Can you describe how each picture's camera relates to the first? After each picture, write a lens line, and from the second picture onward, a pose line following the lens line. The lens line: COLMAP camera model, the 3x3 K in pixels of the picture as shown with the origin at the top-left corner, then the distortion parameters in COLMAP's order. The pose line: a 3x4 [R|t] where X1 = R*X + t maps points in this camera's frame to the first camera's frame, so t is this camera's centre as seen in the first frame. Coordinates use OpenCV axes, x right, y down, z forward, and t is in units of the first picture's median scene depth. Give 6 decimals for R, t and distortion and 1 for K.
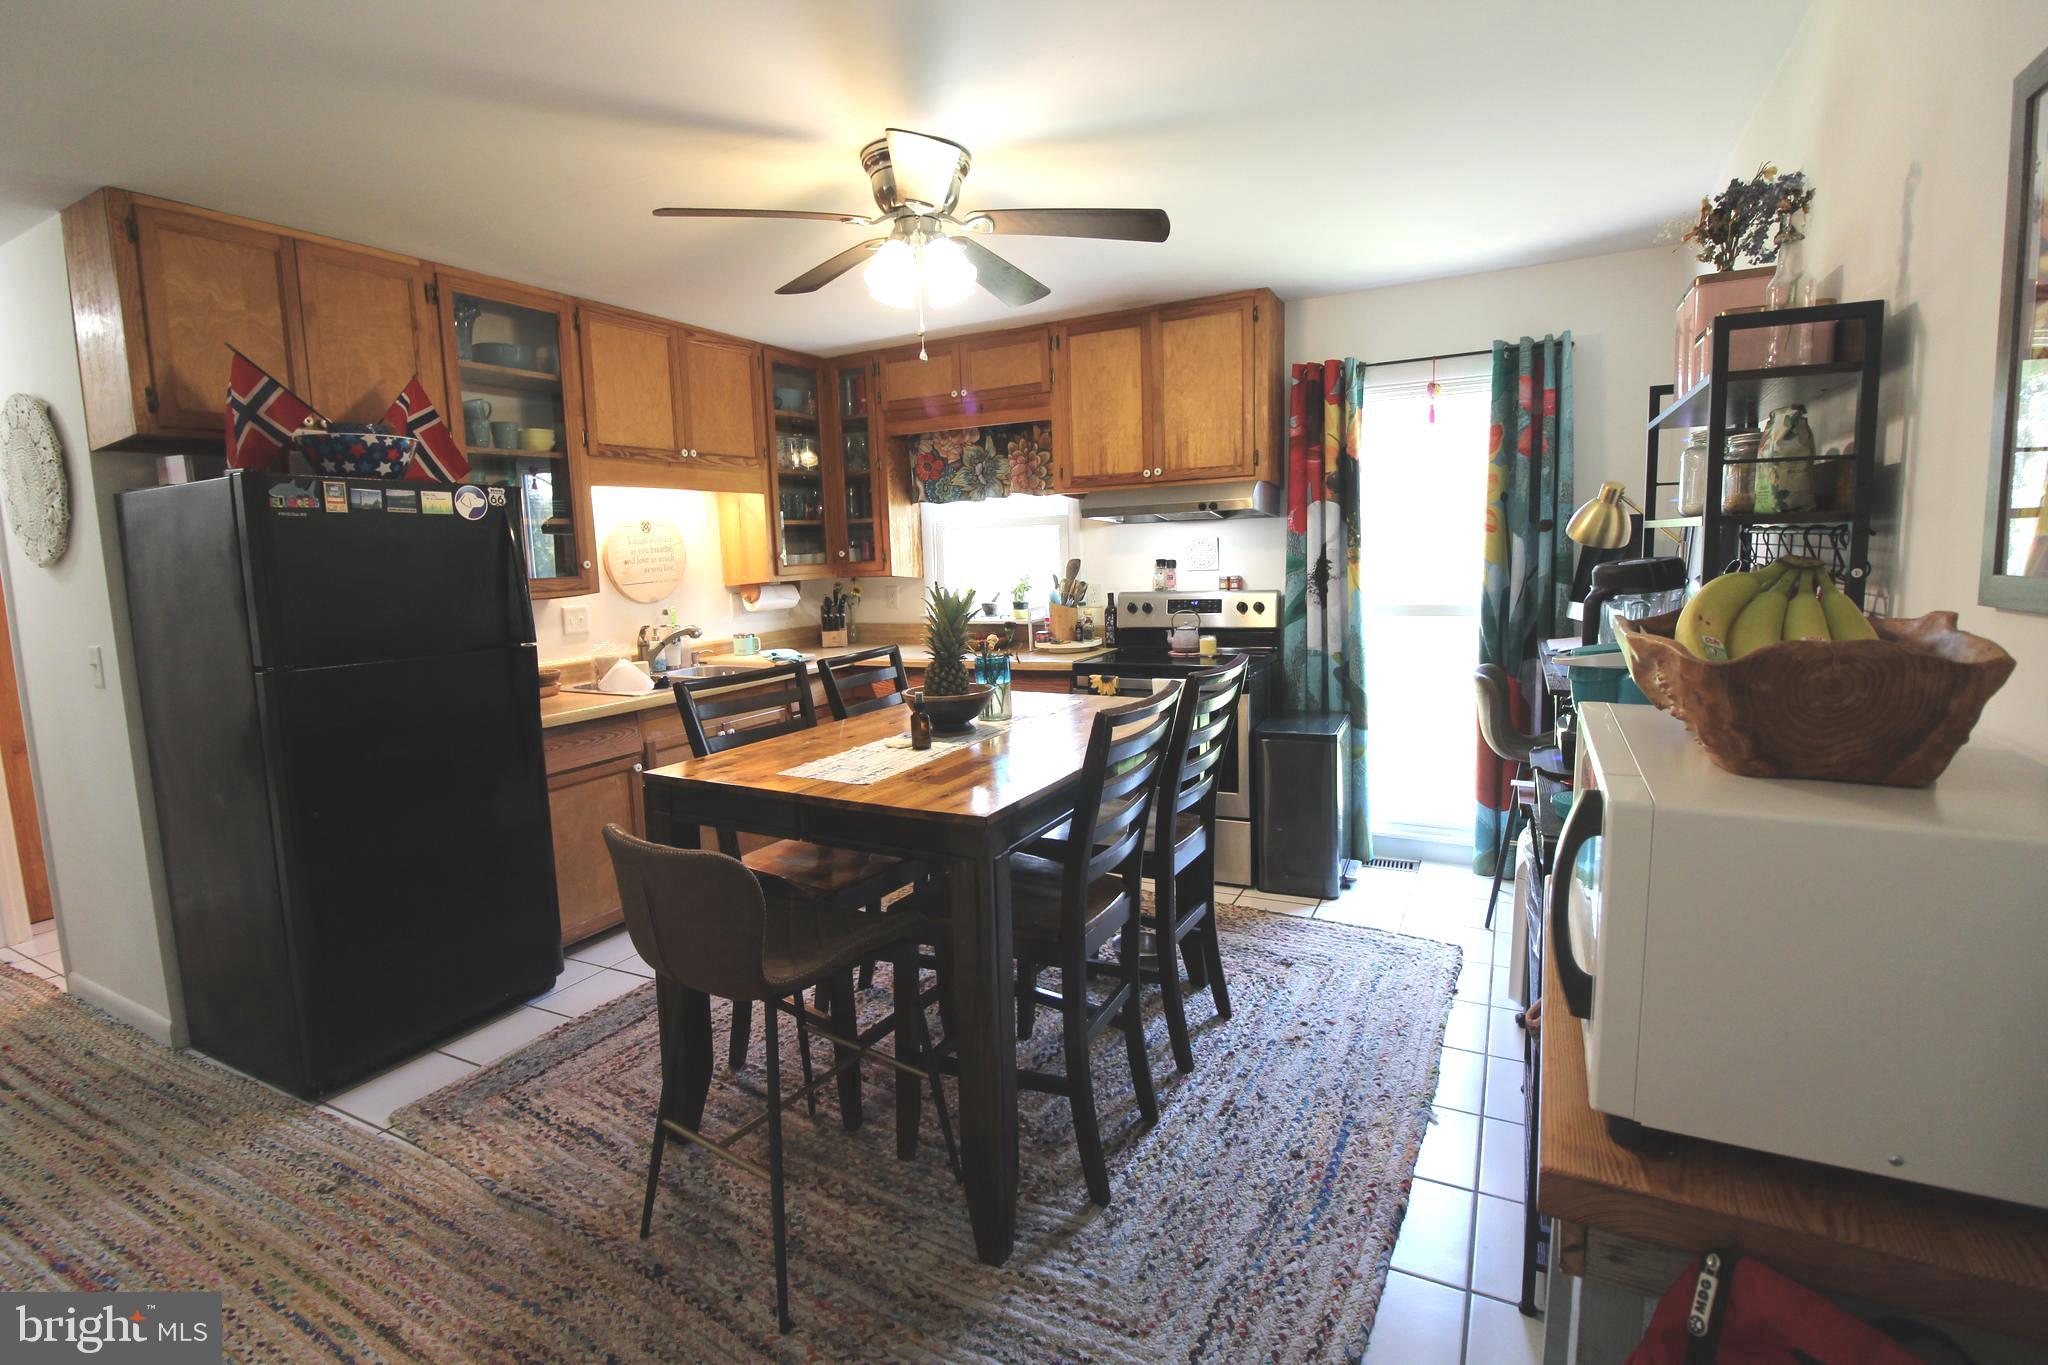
lens RADIAL K [[945.0, 0, 1013.9], [0, 945.0, 672.7], [0, 0, 1]] dist [-0.014188, -0.003309]
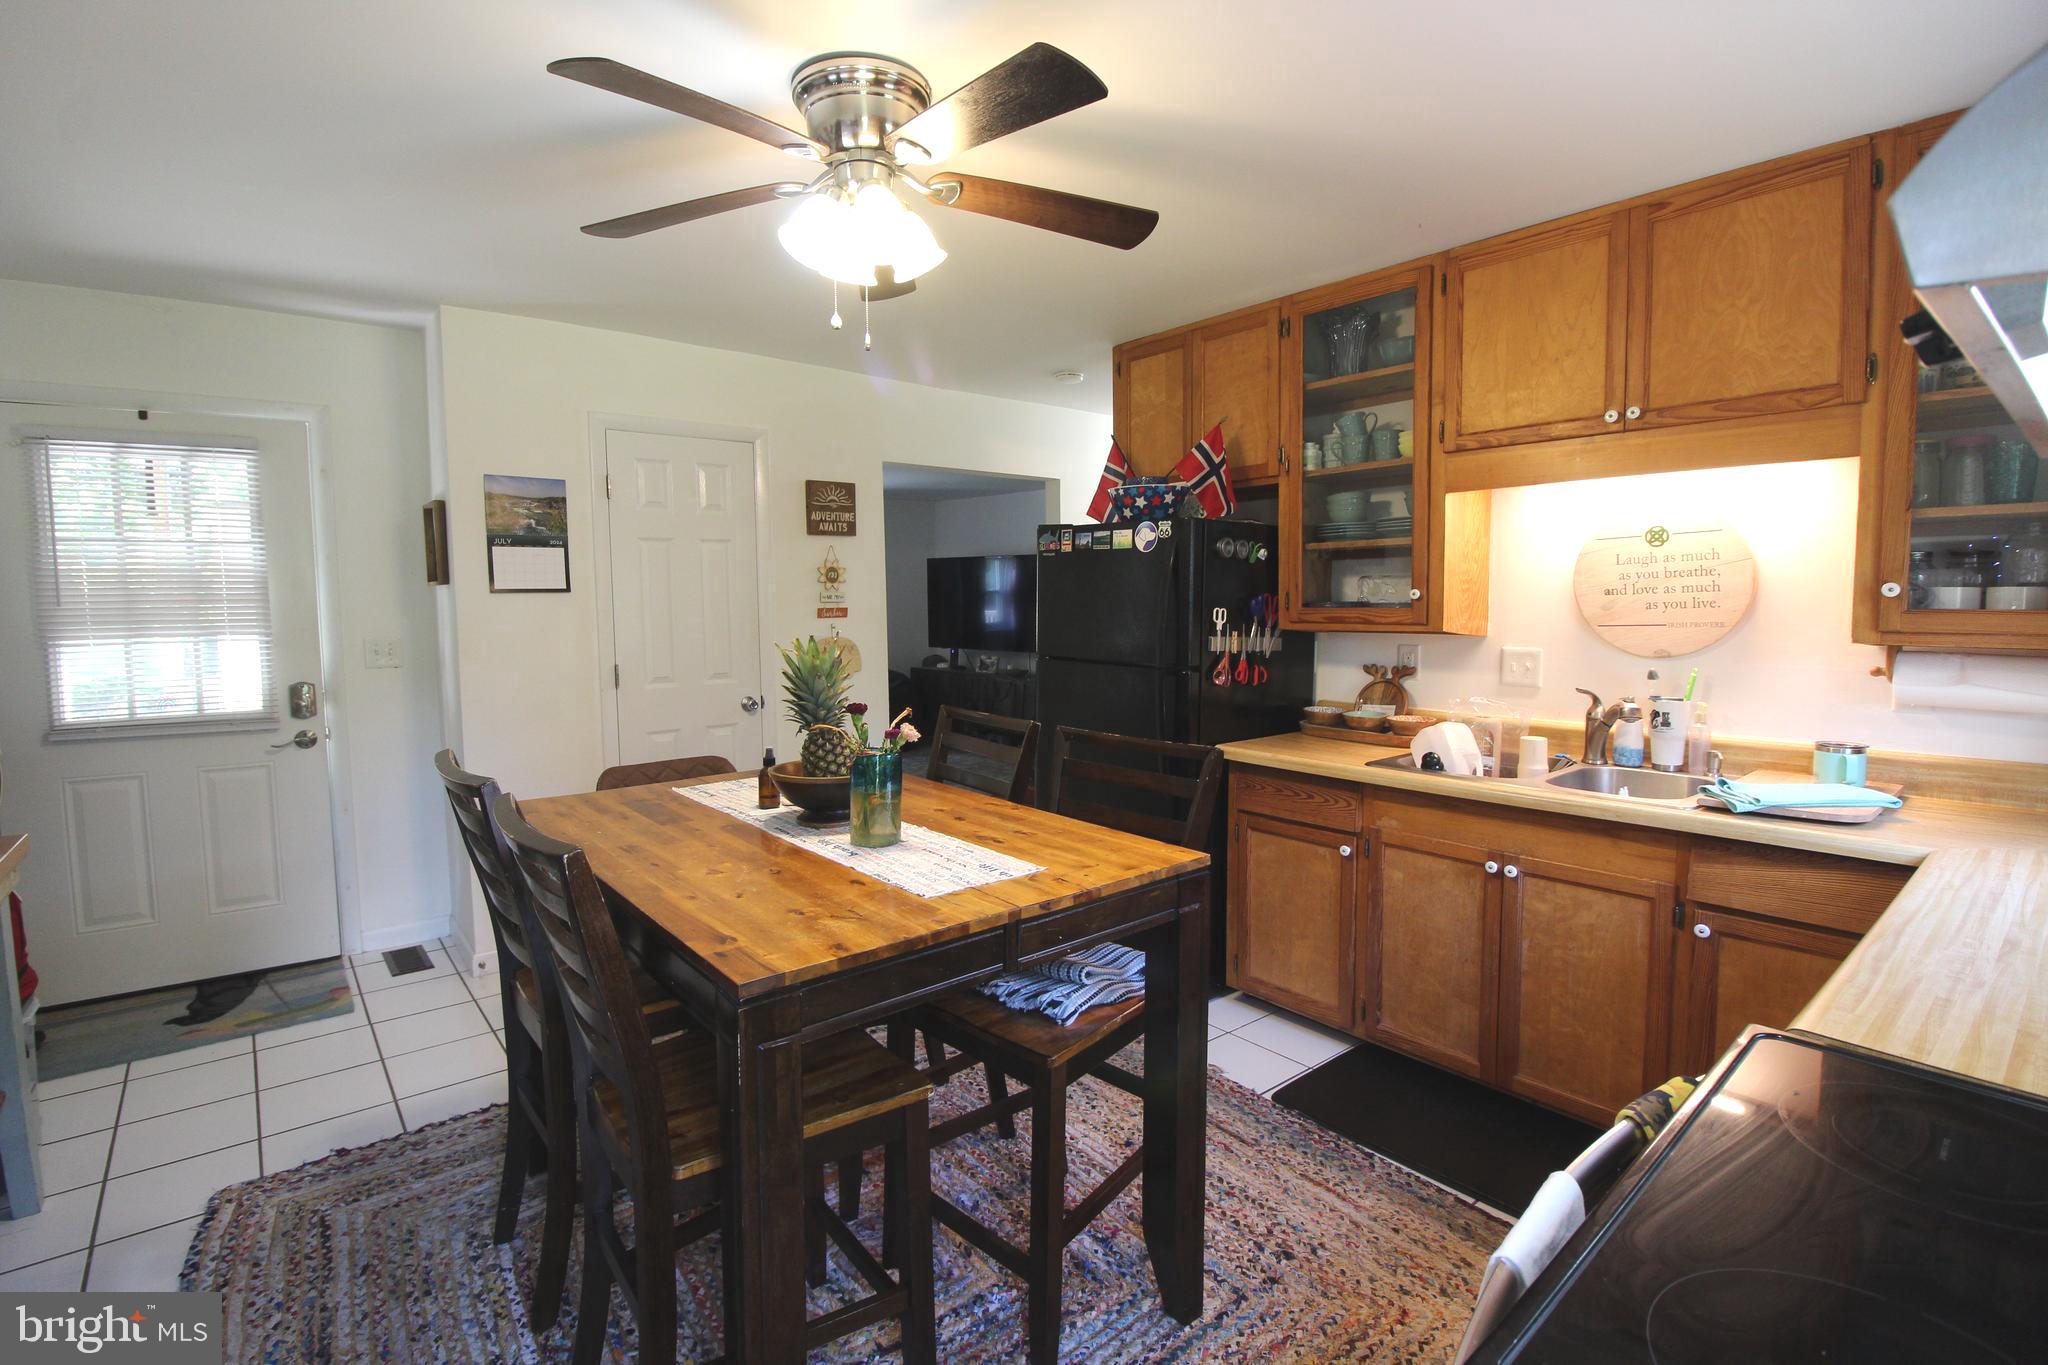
lens RADIAL K [[945.0, 0, 1010.6], [0, 945.0, 670.8], [0, 0, 1]] dist [-0.014188, -0.003309]
pose [[-0.378147, 0.111450, -0.919012, 0.542124], [-0.100442, 0.981927, 0.160409, -0.189967], [0.920280, 0.152965, -0.360119, 1.290169]]
